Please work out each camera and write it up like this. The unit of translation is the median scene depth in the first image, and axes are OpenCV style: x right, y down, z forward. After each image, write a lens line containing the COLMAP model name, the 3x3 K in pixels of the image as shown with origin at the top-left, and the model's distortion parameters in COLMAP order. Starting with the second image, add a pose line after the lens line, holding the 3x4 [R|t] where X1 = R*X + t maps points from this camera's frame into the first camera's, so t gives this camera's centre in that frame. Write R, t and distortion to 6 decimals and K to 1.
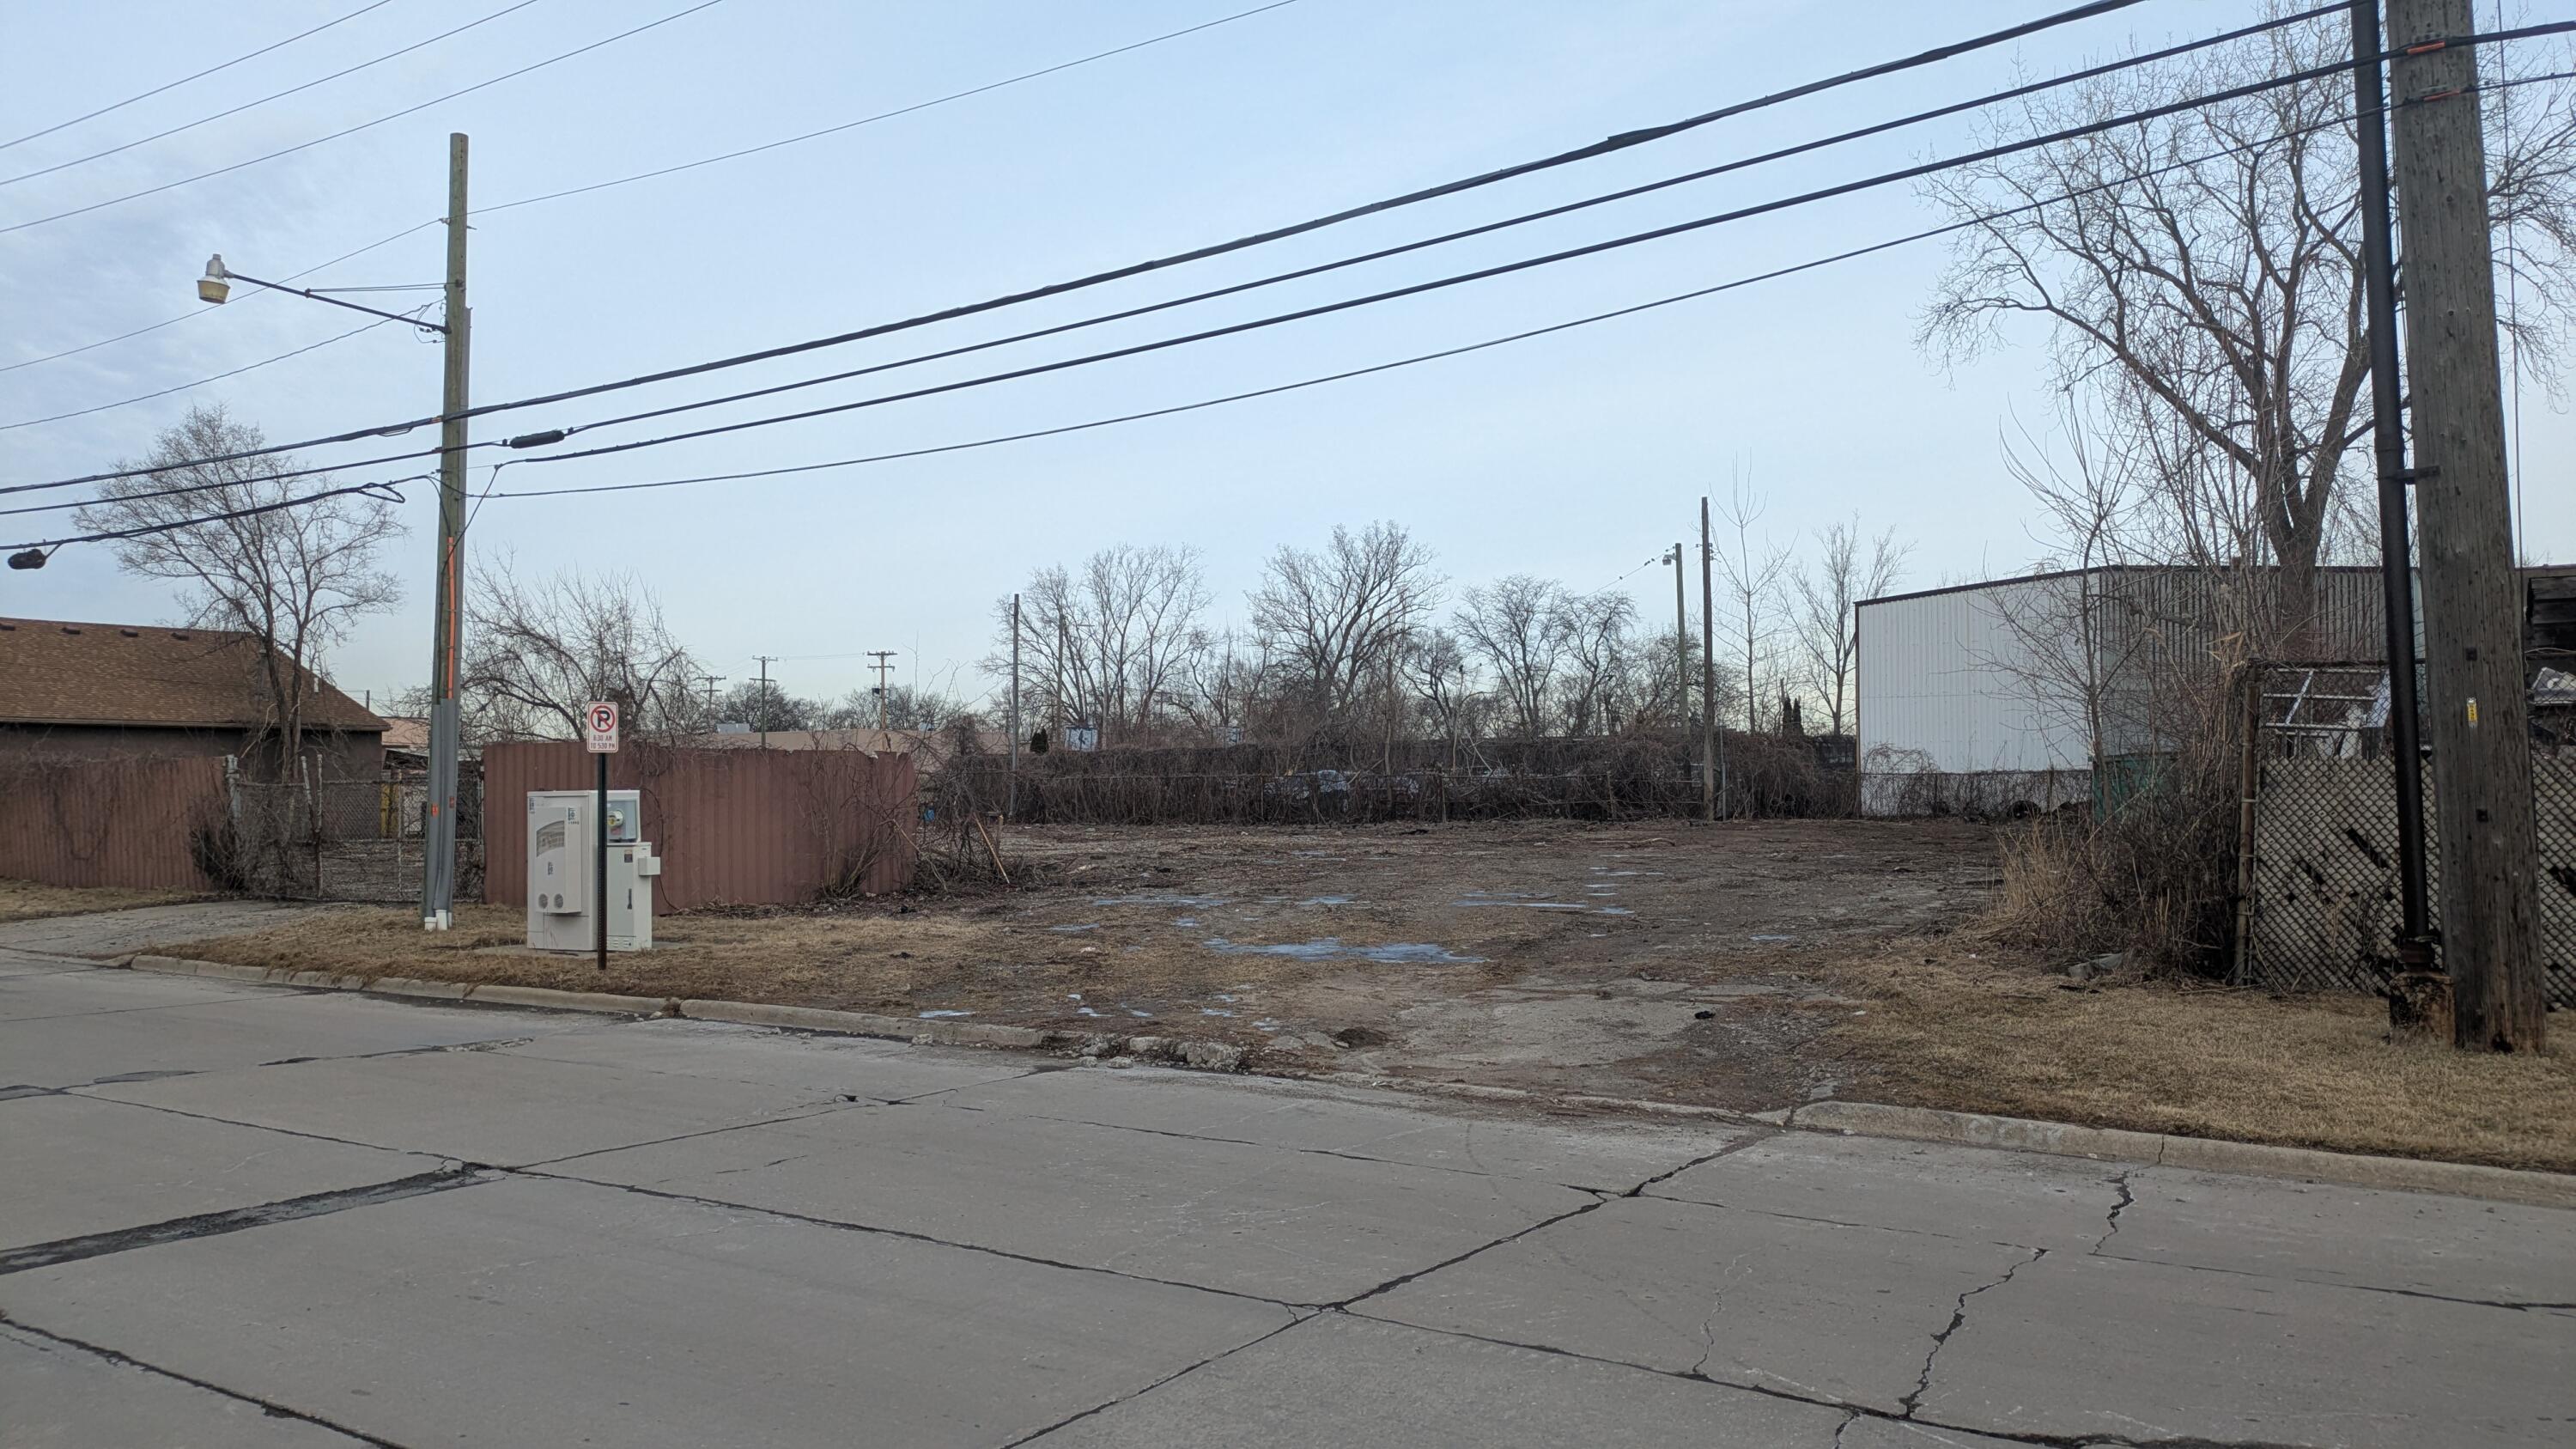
lens RADIAL K [[1890.6, 0, 1284.9], [0, 1890.6, 733.2], [0, 0, 1]] dist [0.065332, -0.001212]
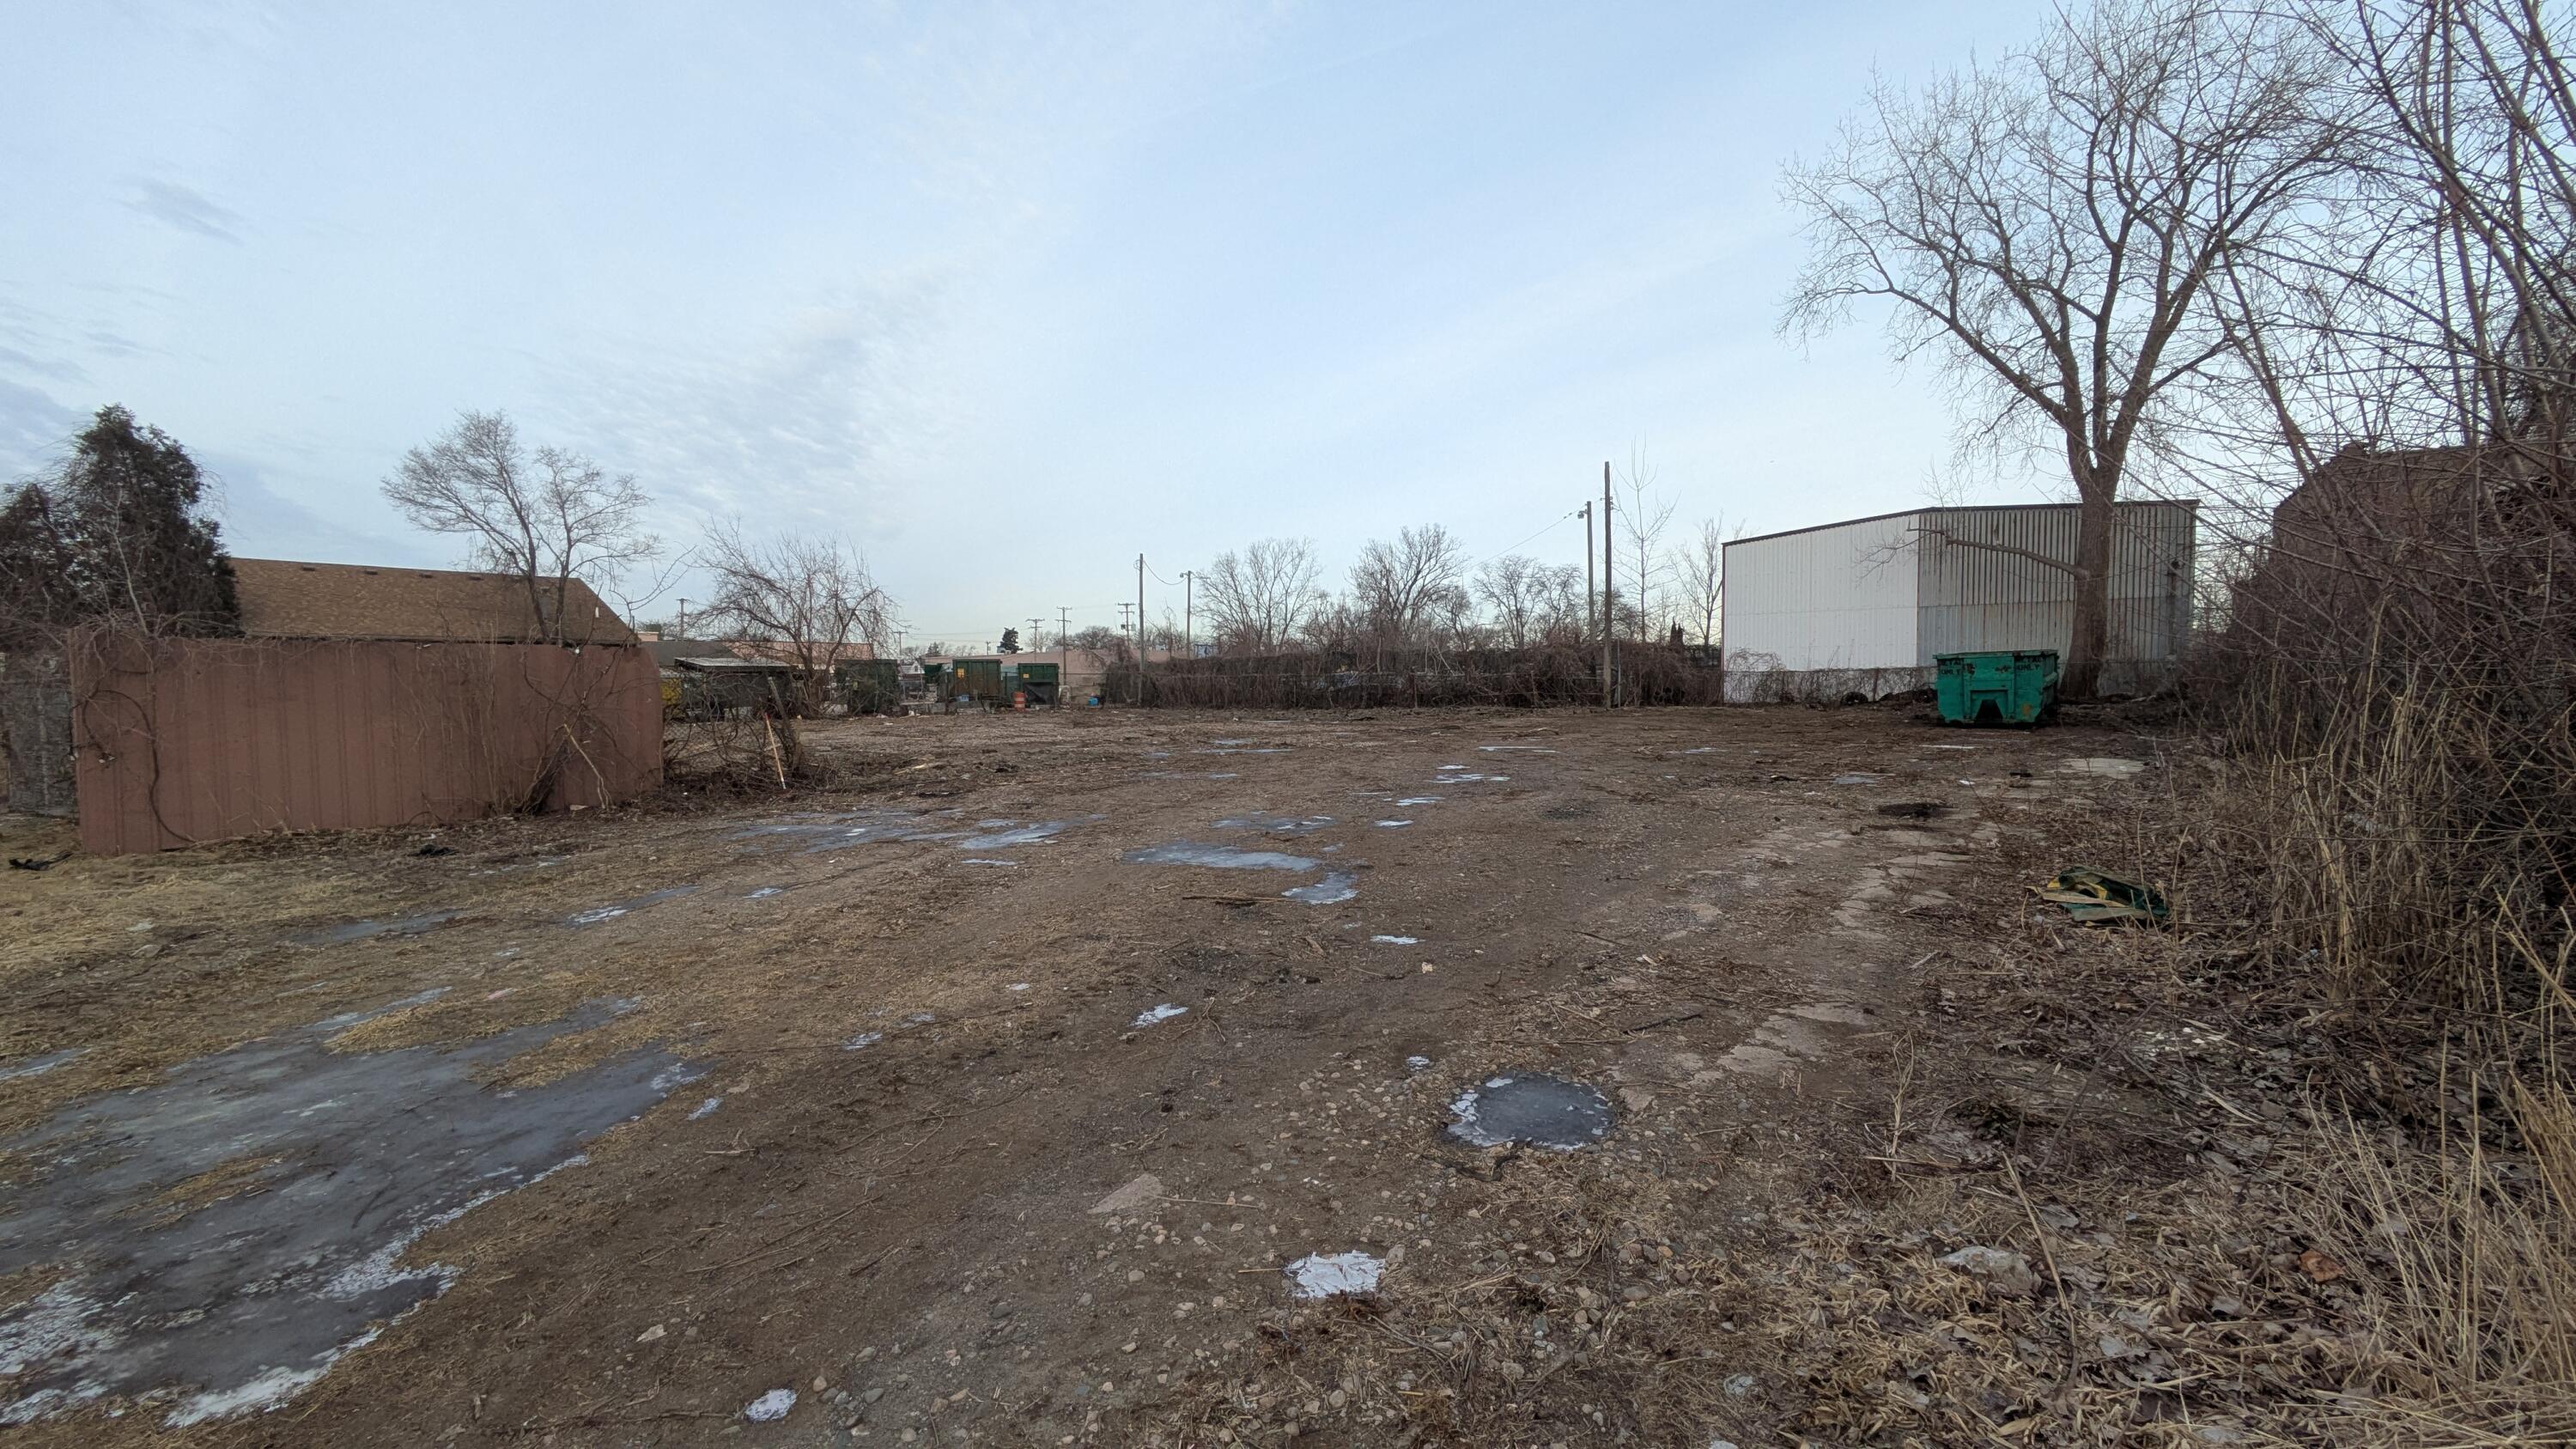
lens RADIAL K [[983.2, 0, 1299.0], [0, 983.2, 724.4], [0, 0, 1]] dist [0.000245, 0.001143]
pose [[0.993962, 0.002804, -0.109692, 0.079267], [0.005044, 0.997449, 0.071209, 0.007158], [0.109612, -0.071332, 0.991412, 0.271554]]
